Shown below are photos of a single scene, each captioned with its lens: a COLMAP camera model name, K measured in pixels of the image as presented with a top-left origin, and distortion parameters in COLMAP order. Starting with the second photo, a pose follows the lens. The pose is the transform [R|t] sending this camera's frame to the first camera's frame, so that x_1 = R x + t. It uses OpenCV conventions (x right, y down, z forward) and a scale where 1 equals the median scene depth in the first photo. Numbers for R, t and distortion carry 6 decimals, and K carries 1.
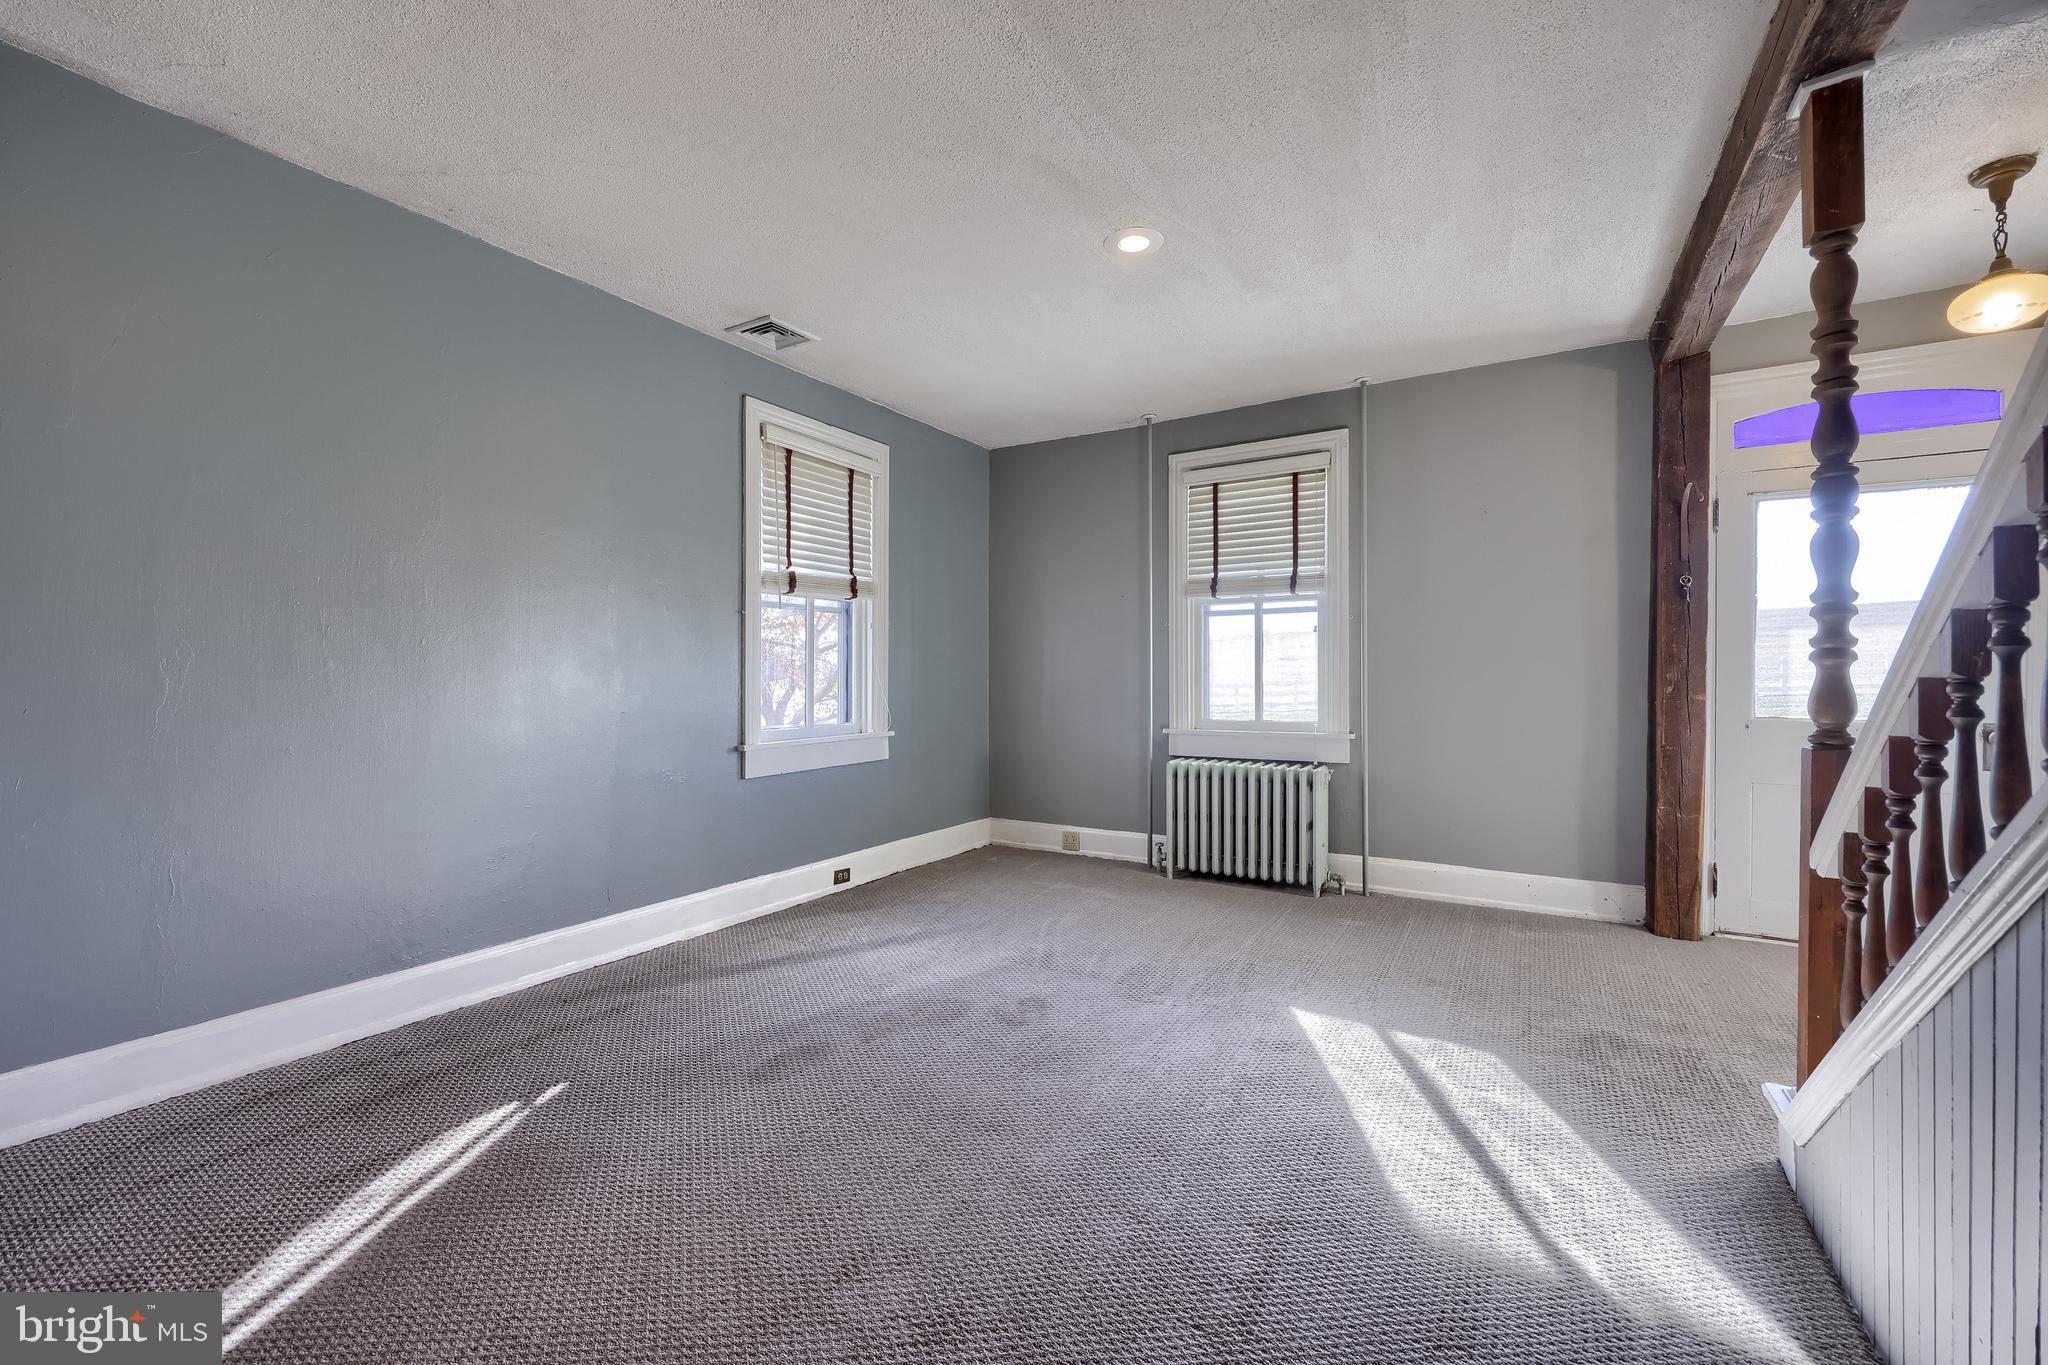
lens RADIAL K [[815.6, 0, 1031.8], [0, 815.6, 676.9], [0, 0, 1]] dist [-0.002999, 0.000248]
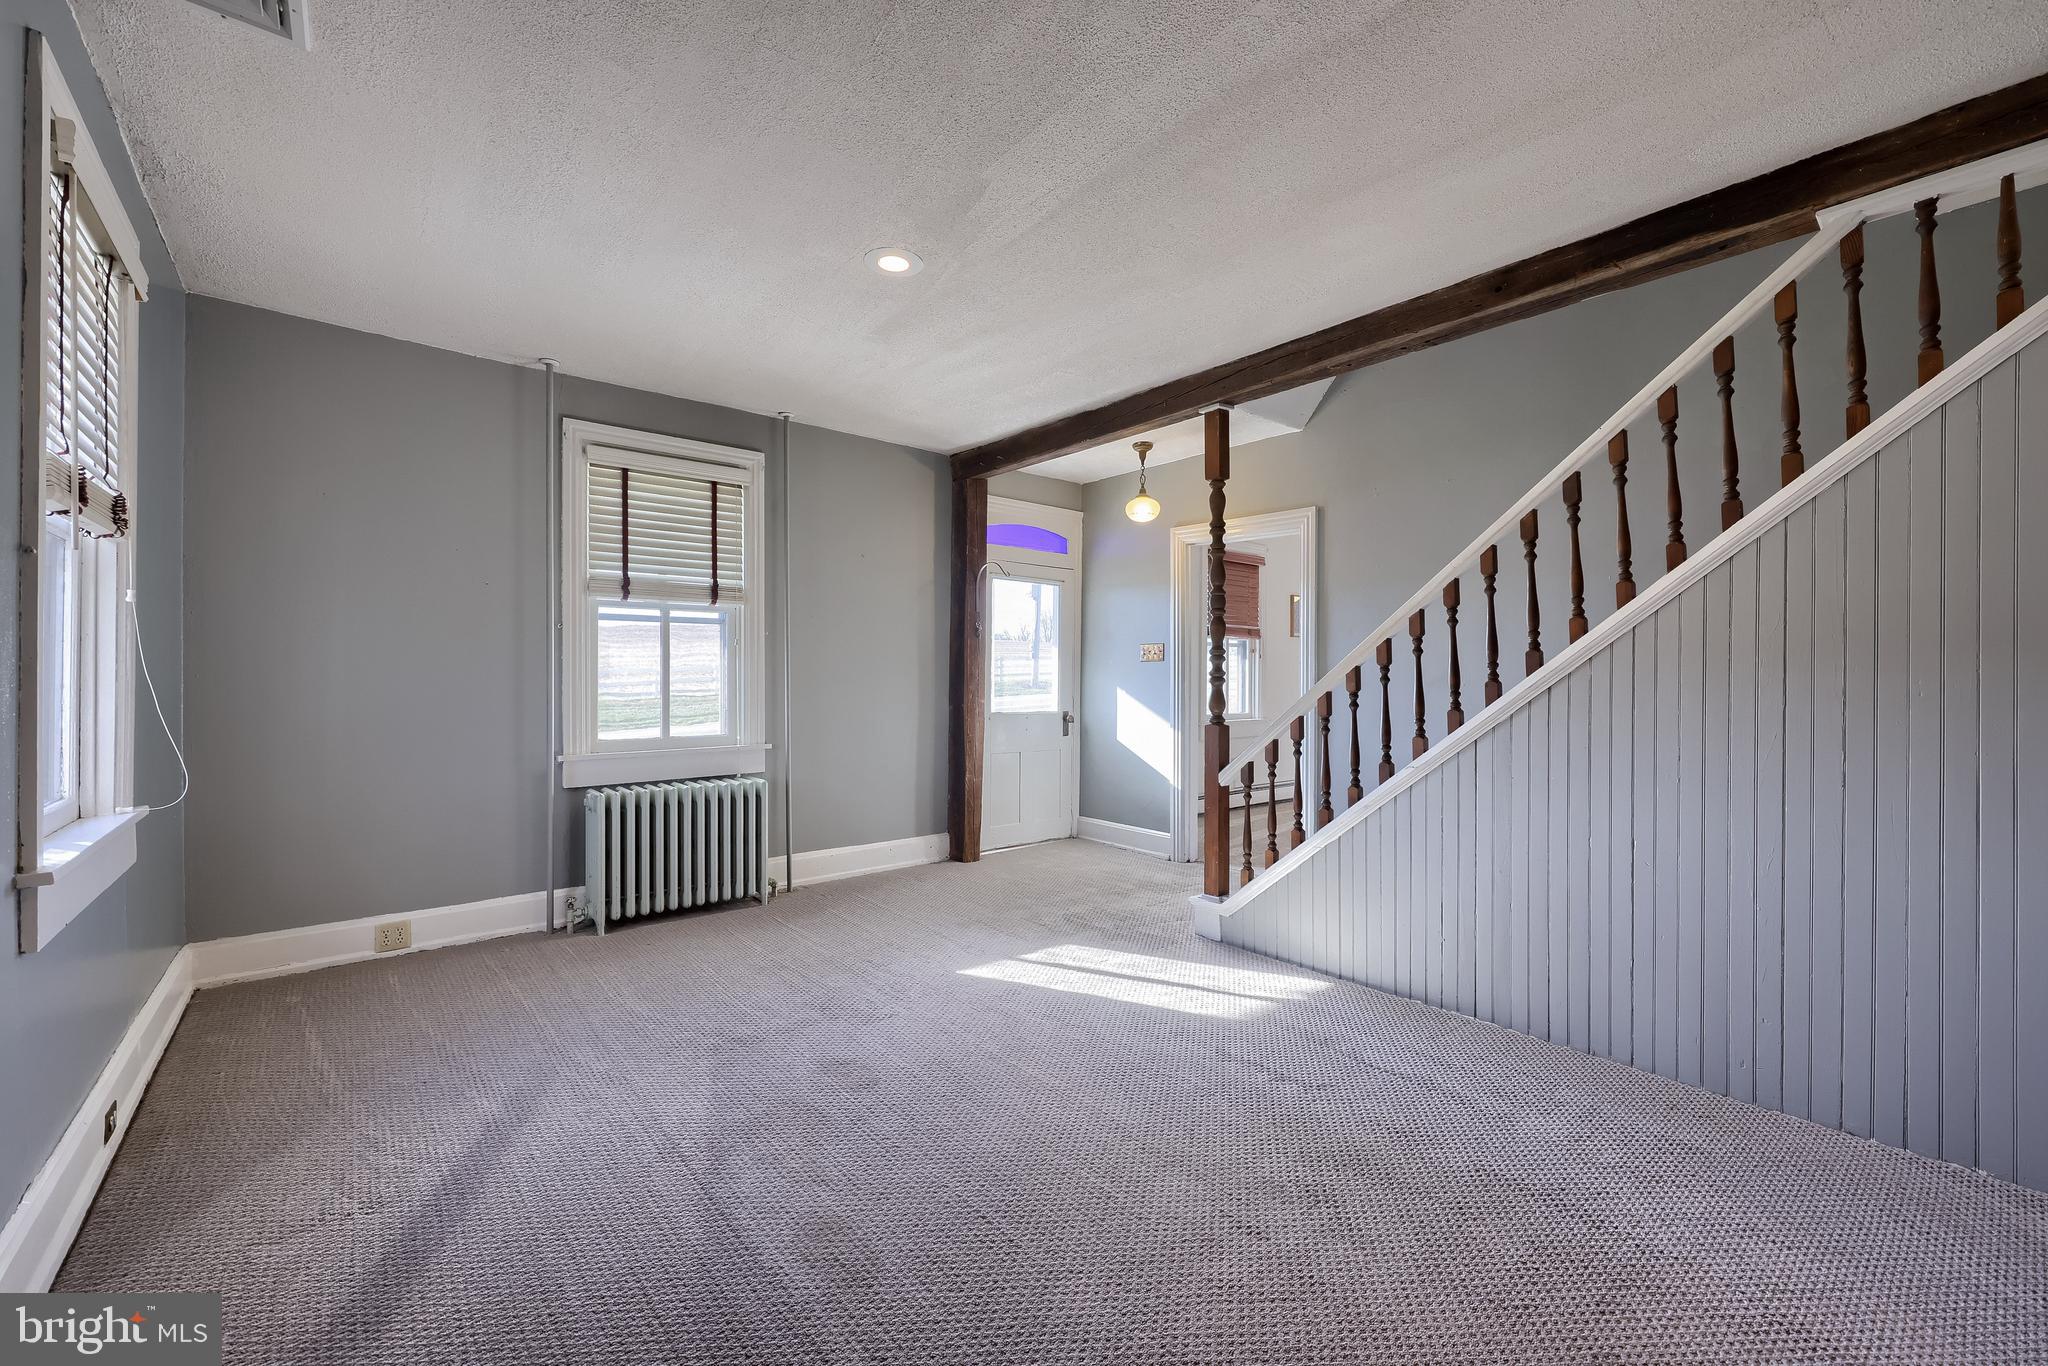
lens RADIAL K [[815.6, 0, 1030.8], [0, 815.6, 681.7], [0, 0, 1]] dist [-0.002999, 0.000248]
pose [[0.322577, 0.000214, 0.946543, -0.498668], [0.002645, 0.999996, -0.001127, -0.008293], [-0.946540, 0.002868, 0.322575, 0.337400]]
